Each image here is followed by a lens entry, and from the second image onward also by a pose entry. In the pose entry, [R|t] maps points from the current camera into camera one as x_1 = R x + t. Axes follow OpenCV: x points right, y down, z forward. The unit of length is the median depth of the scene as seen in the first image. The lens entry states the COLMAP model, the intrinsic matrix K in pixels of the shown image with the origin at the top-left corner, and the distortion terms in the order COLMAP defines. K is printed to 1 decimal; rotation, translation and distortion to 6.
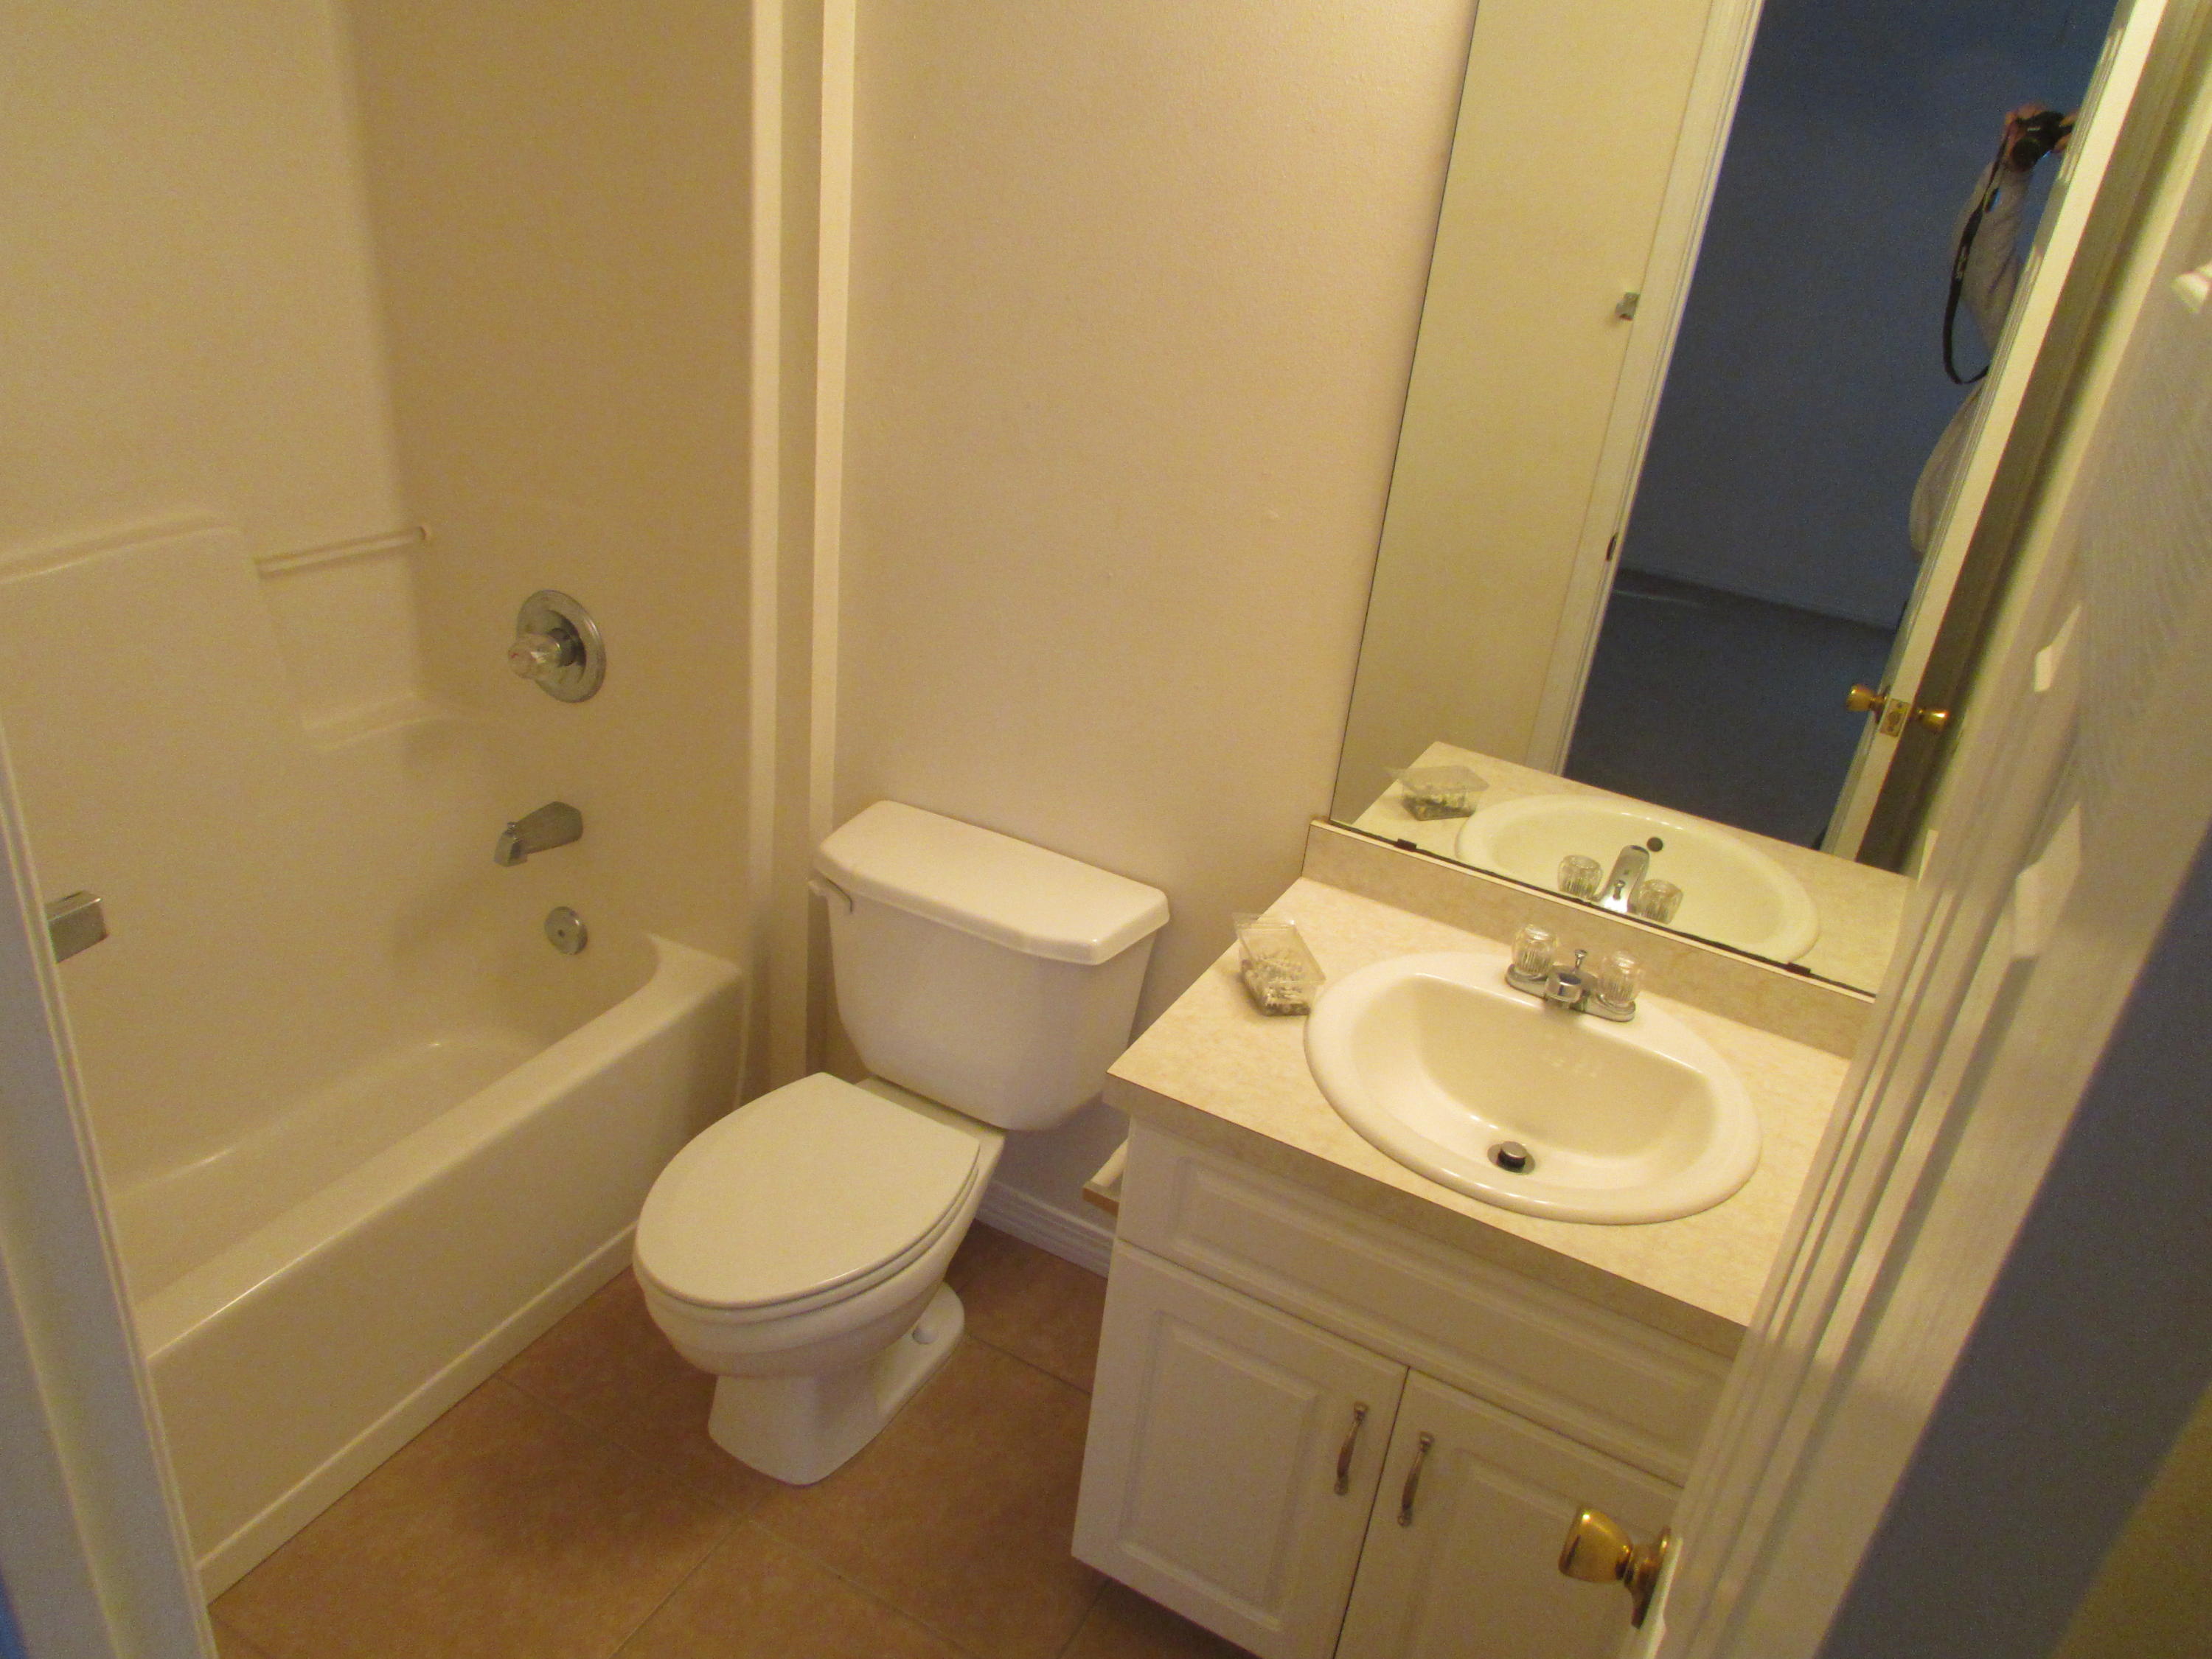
lens RADIAL K [[1688.0, 0, 1106.0], [0, 1688.0, 829.5], [0, 0, 1]] dist [0.029186, 0.008938]
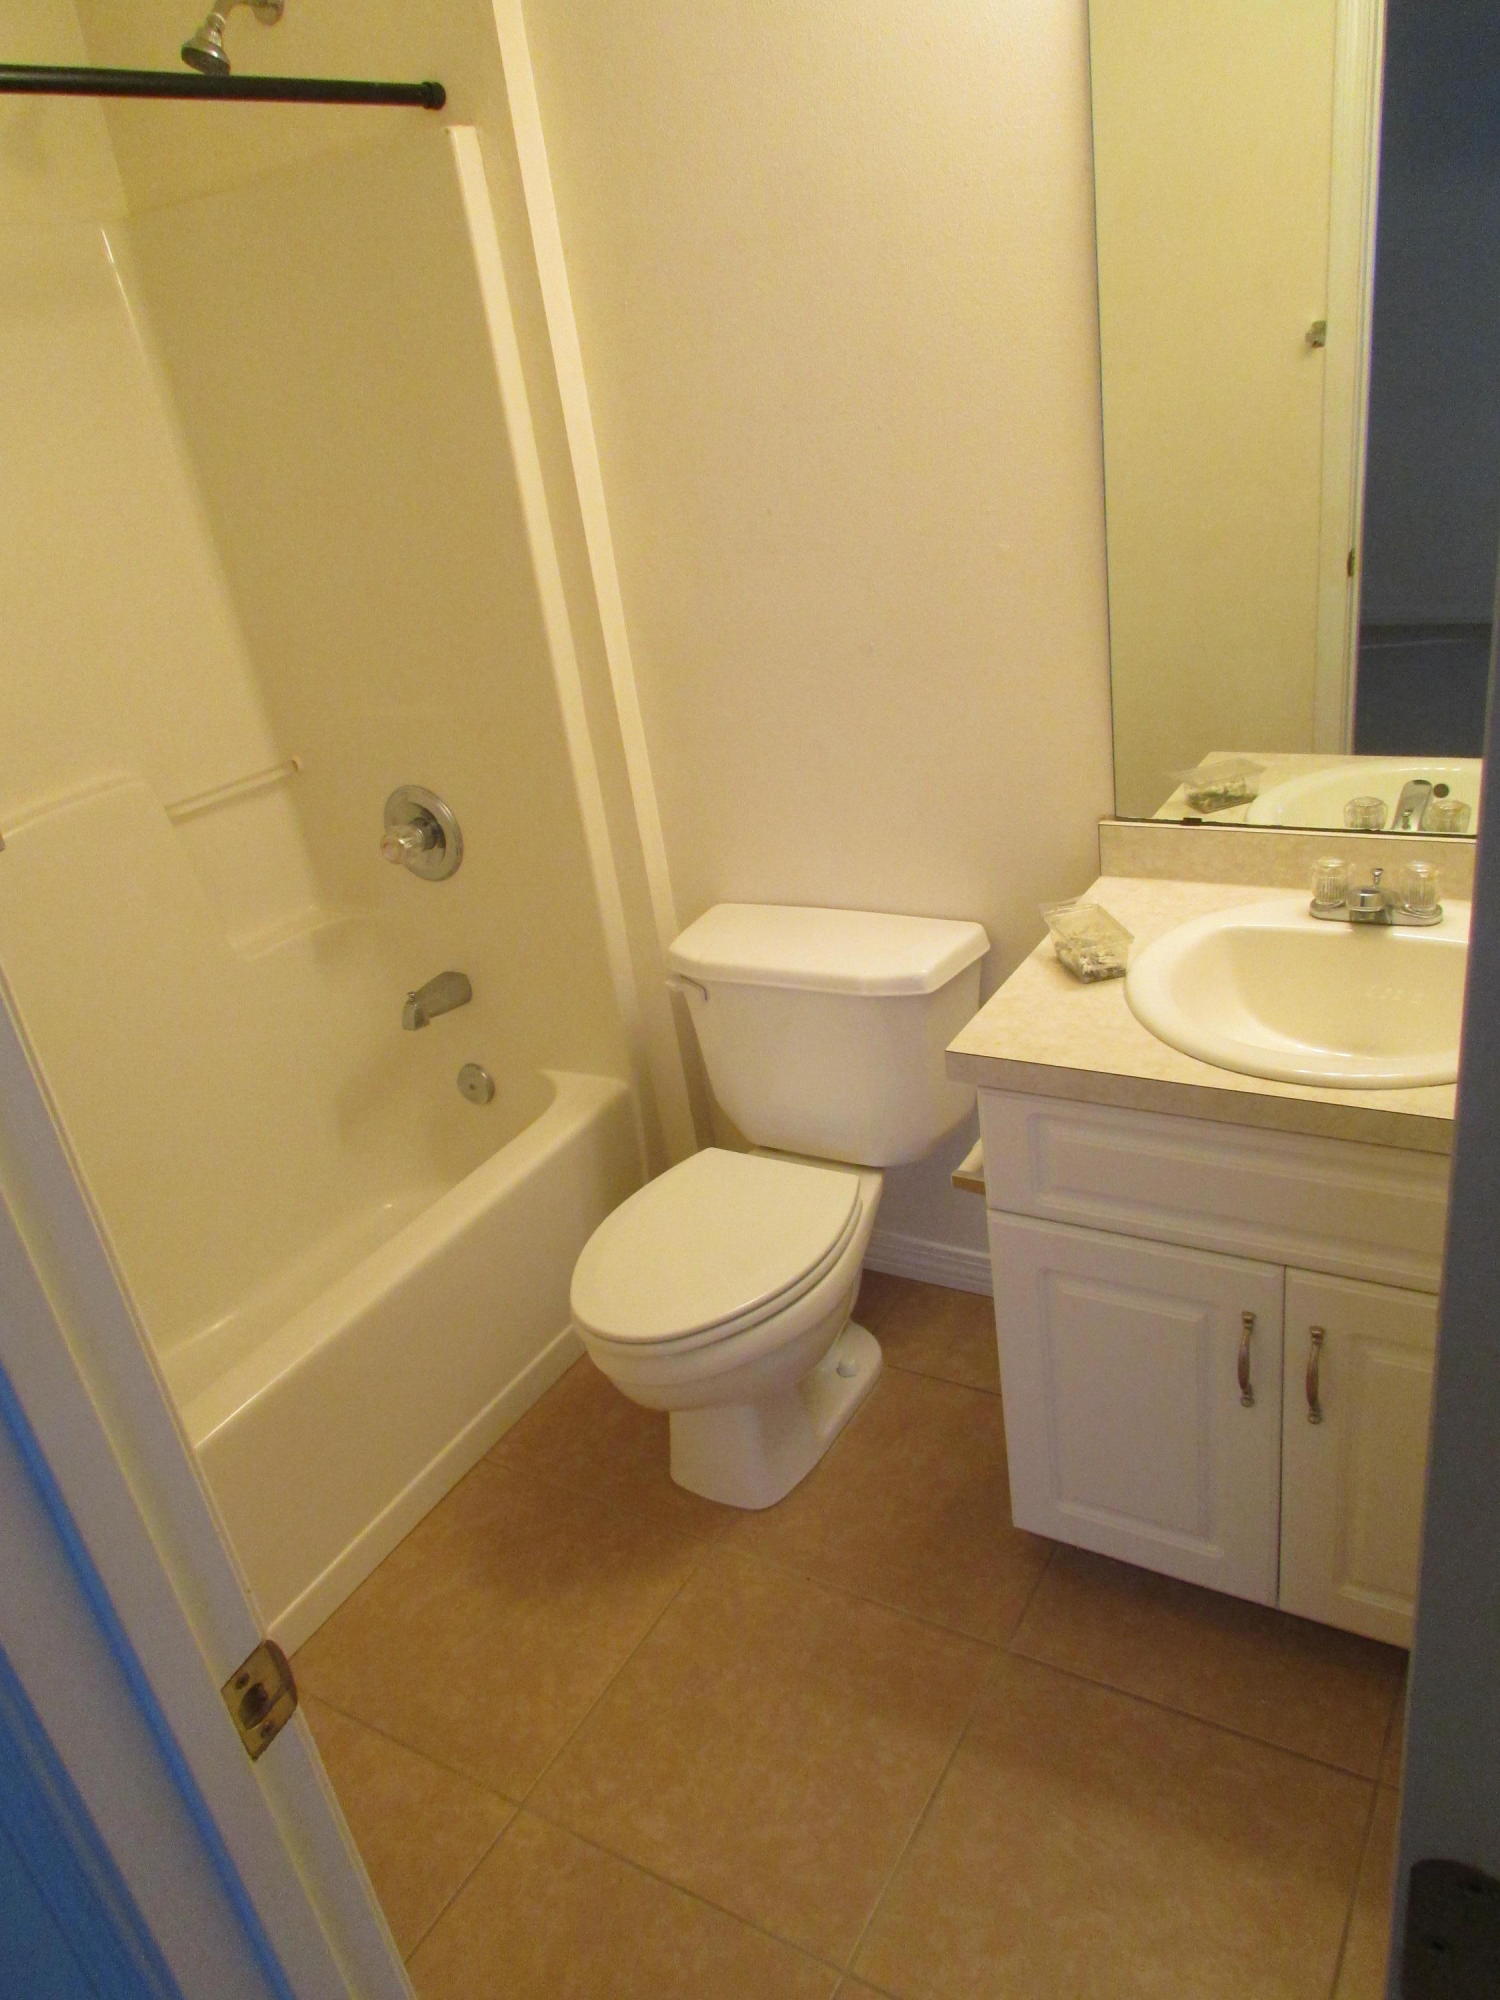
lens RADIAL K [[1526.2, 0, 750.0], [0, 1526.2, 1000.0], [0, 0, 1]] dist [0.029186, 0.008938]
pose [[0.970847, -0.198161, -0.134866, 0.013789], [0.193017, 0.979903, -0.050335, 0.110438], [0.142130, 0.022836, 0.989585, 0.004381]]
